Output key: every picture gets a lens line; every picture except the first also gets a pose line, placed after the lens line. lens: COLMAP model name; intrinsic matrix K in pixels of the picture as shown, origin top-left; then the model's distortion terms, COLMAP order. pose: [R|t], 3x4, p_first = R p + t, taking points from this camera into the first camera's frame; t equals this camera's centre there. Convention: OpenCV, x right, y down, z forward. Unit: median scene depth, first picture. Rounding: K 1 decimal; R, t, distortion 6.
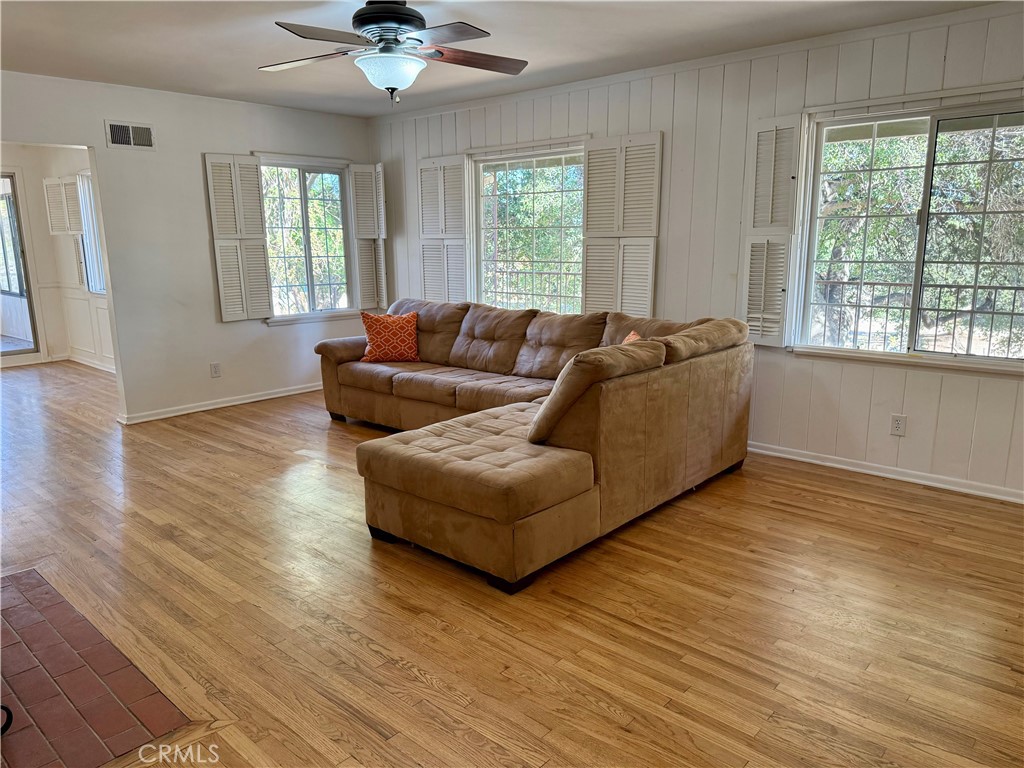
lens RADIAL K [[718.4, 0, 512.0], [0, 718.4, 384.0], [0, 0, 1]] dist [0.001845, -0.004271]
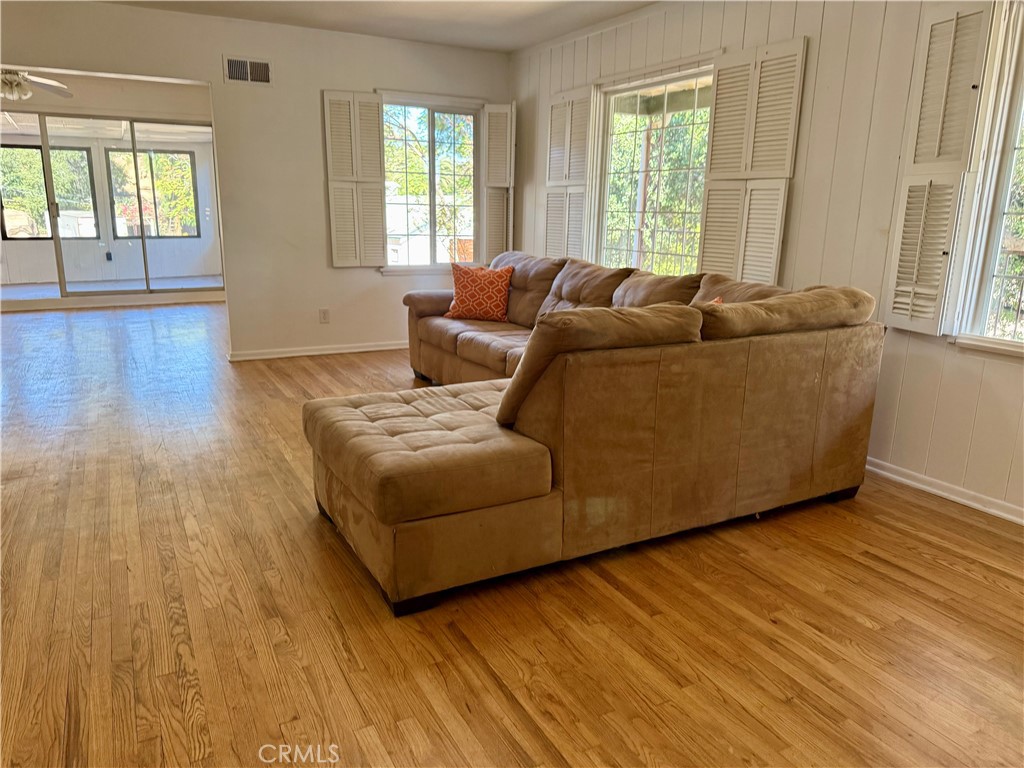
lens RADIAL K [[731.0, 0, 512.6], [0, 731.0, 380.9], [0, 0, 1]] dist [-0.004834, -0.008534]
pose [[0.943257, 0.102212, -0.315940, 0.233703], [-0.092444, 0.994664, 0.045797, -0.001963], [0.318935, -0.013991, 0.947673, 0.213942]]
